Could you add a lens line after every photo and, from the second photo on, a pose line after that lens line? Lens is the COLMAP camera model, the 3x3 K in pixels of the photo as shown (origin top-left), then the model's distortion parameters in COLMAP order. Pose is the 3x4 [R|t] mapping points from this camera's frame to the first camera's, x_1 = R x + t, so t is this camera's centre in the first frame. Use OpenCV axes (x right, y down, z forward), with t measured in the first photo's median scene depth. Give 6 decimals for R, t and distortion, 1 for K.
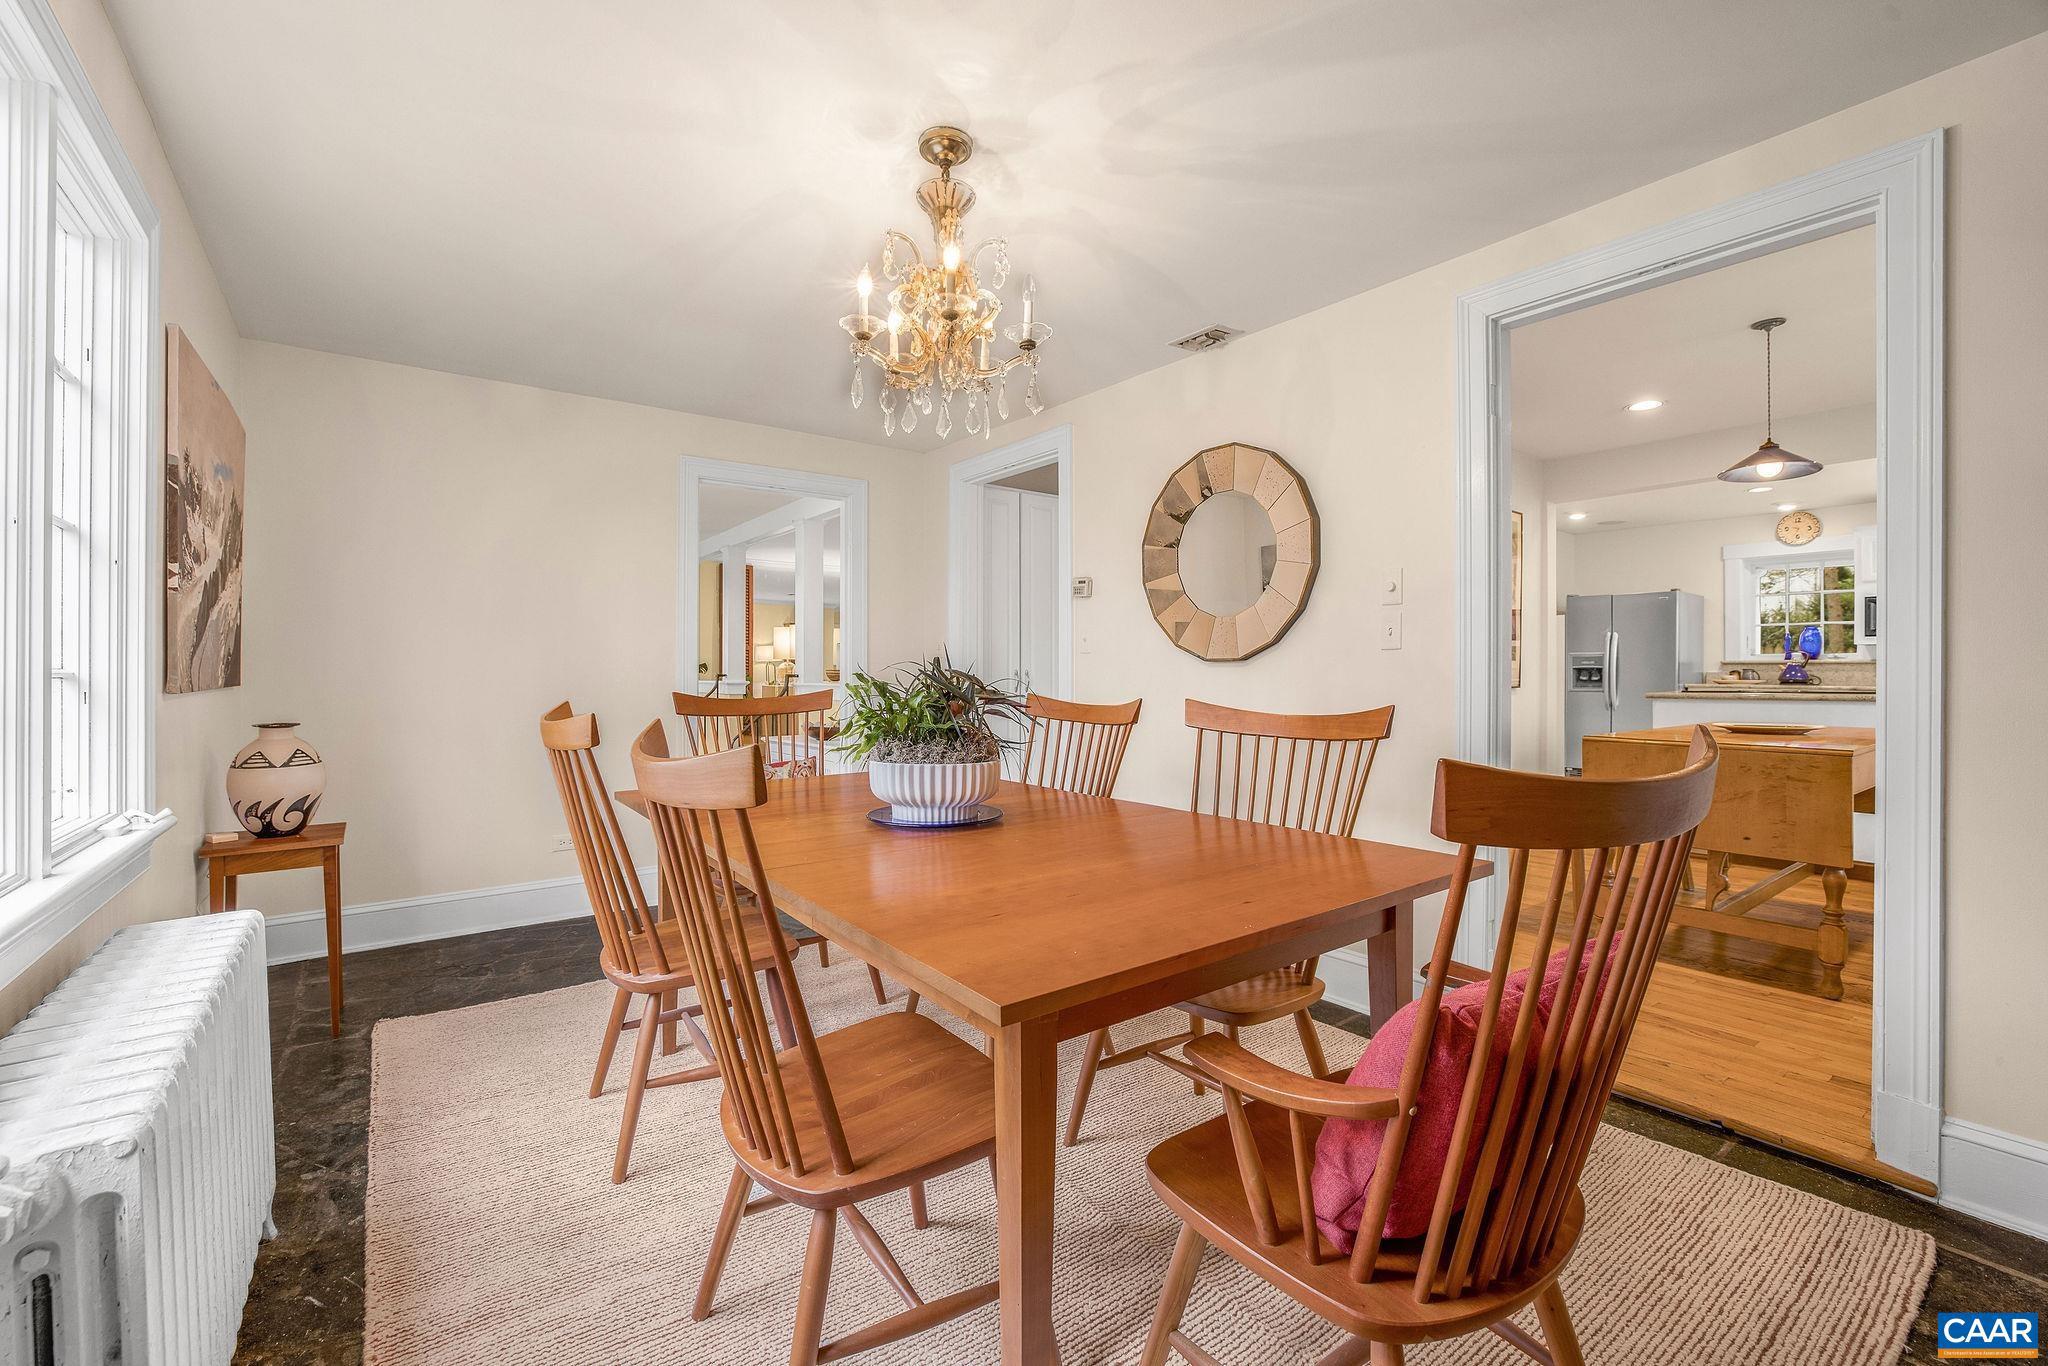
lens RADIAL K [[865.5, 0, 1017.6], [0, 865.5, 673.5], [0, 0, 1]] dist [-0.043670, 0.016094]
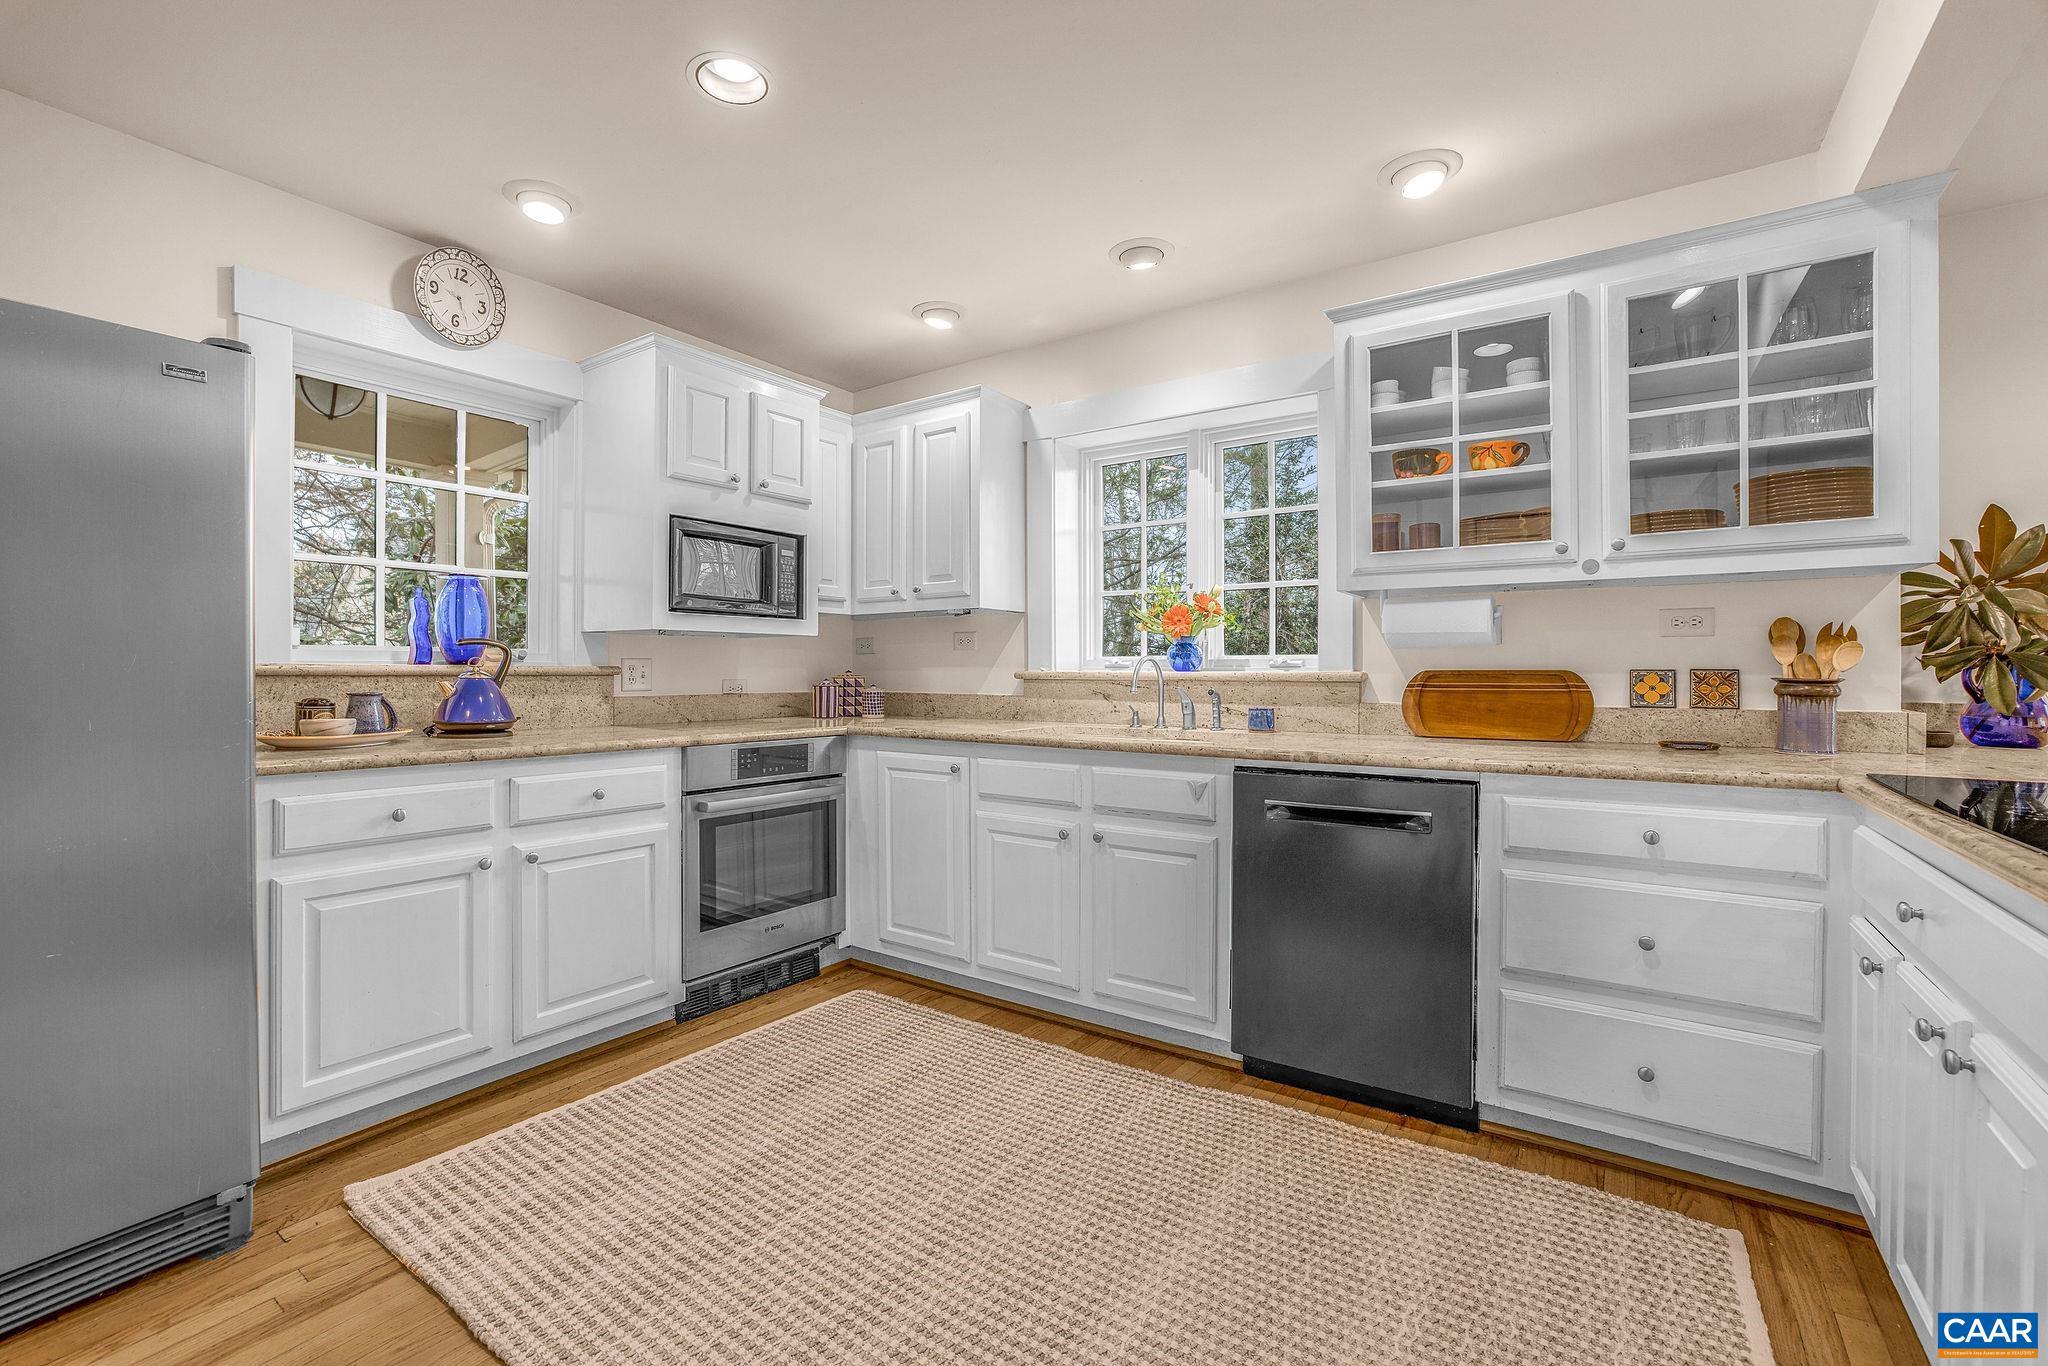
lens RADIAL K [[865.5, 0, 1017.6], [0, 865.5, 673.5], [0, 0, 1]] dist [-0.043670, 0.016094]
pose [[-0.319596, -0.001228, 0.947553, 0.508632], [-0.001894, 0.999998, 0.000657, -0.013650], [-0.947552, -0.001584, -0.319597, 0.887681]]
